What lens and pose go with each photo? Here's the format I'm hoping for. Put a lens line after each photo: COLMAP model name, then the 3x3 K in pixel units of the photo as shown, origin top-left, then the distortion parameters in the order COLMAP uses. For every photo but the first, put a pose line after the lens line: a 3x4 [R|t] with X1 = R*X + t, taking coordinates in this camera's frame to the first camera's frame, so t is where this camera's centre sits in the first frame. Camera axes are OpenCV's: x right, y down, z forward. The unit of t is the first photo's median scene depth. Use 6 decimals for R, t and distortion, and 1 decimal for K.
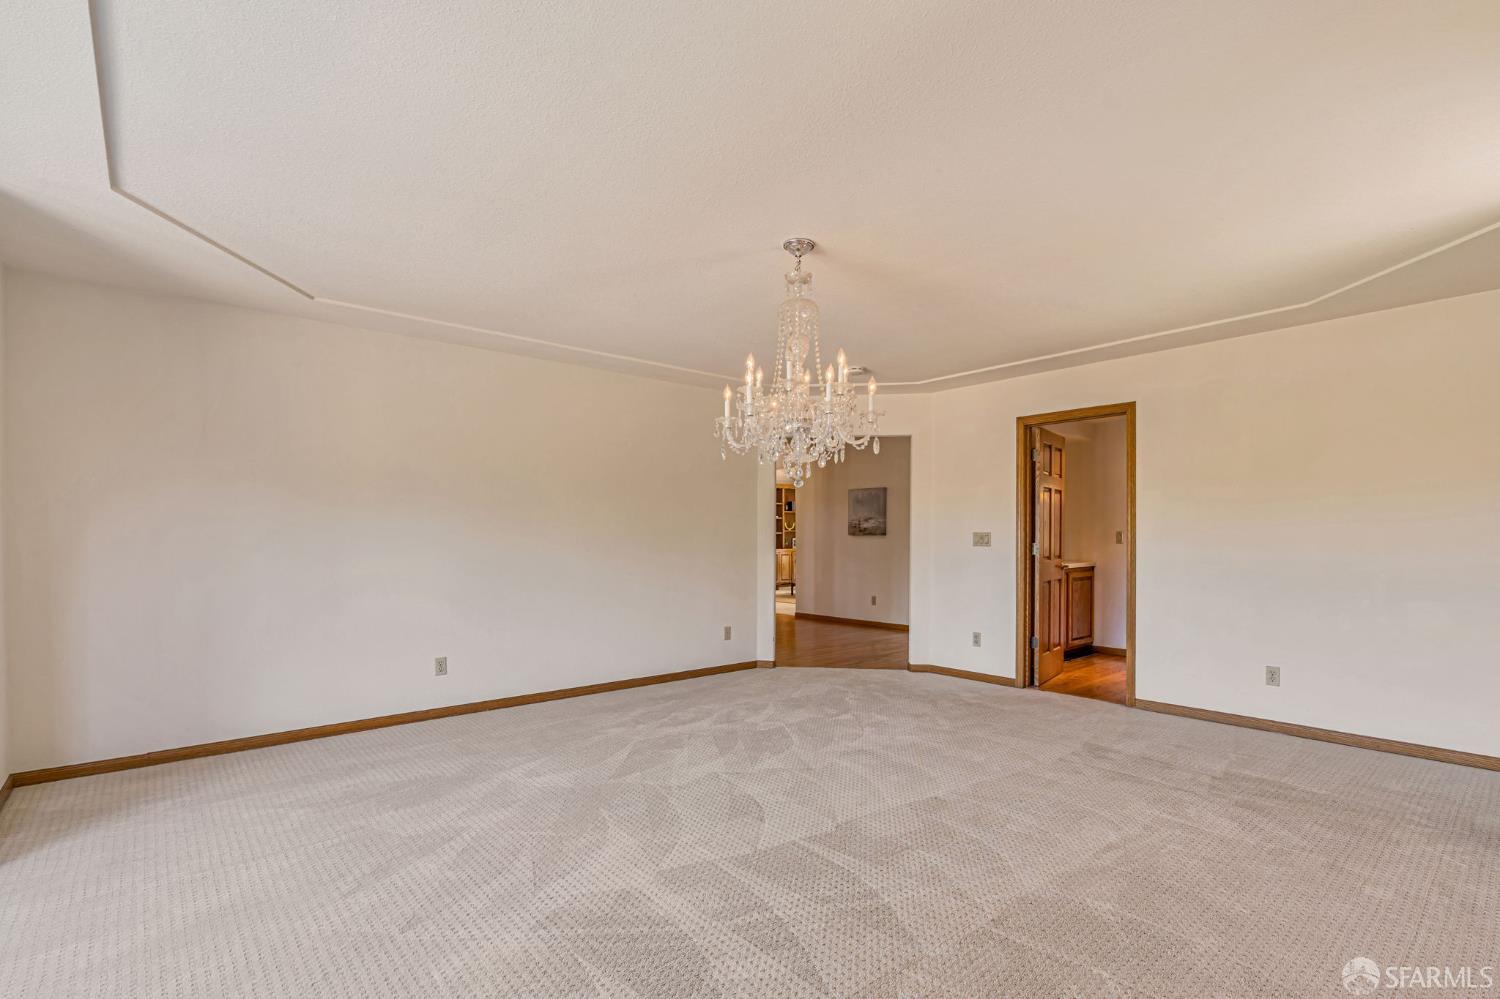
lens RADIAL K [[681.9, 0, 750.4], [0, 681.9, 538.9], [0, 0, 1]] dist [-0.000458, -0.000037]
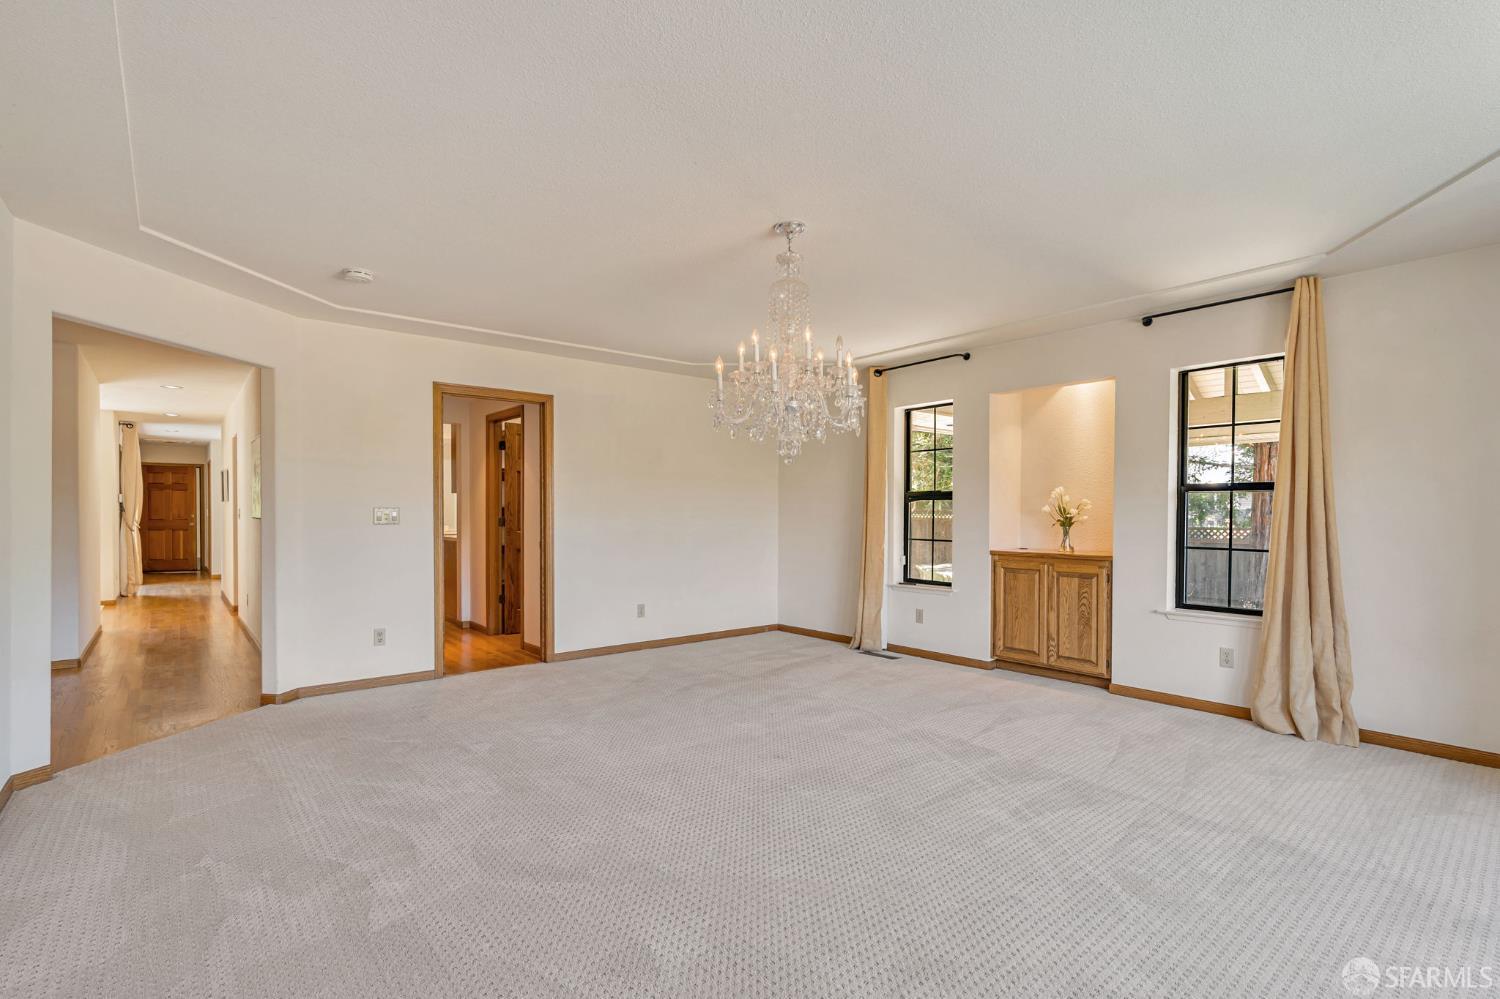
lens RADIAL K [[691.9, 0, 752.3], [0, 691.9, 517.3], [0, 0, 1]] dist [-0.001478, -0.000131]
pose [[0.036268, -0.004732, 0.999331, -0.549223], [0.002242, 0.999987, 0.004654, -0.001060], [-0.999340, 0.002071, 0.036279, 0.581099]]
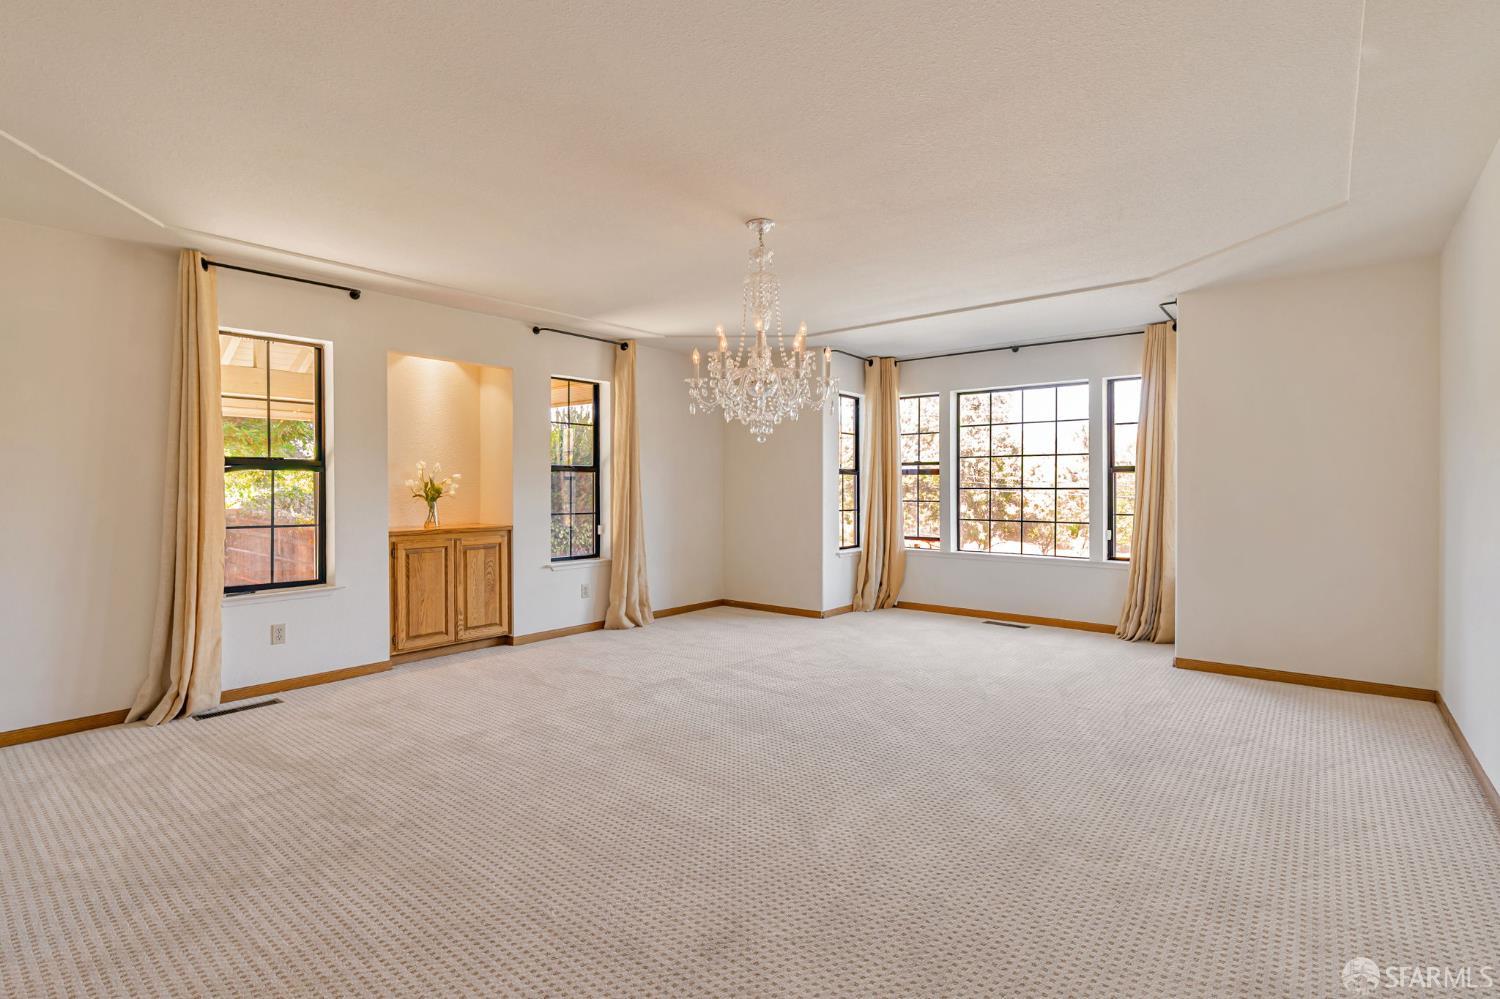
lens RADIAL K [[715.5, 0, 750.0], [0, 715.5, 499.5], [0, 0, 1]] dist [-0.002224, -0.000322]
pose [[-0.987554, 0.004708, -0.157211, 0.158717], [0.002003, 0.999847, 0.017363, -0.002048], [0.157269, 0.016832, -0.987412, 1.225431]]
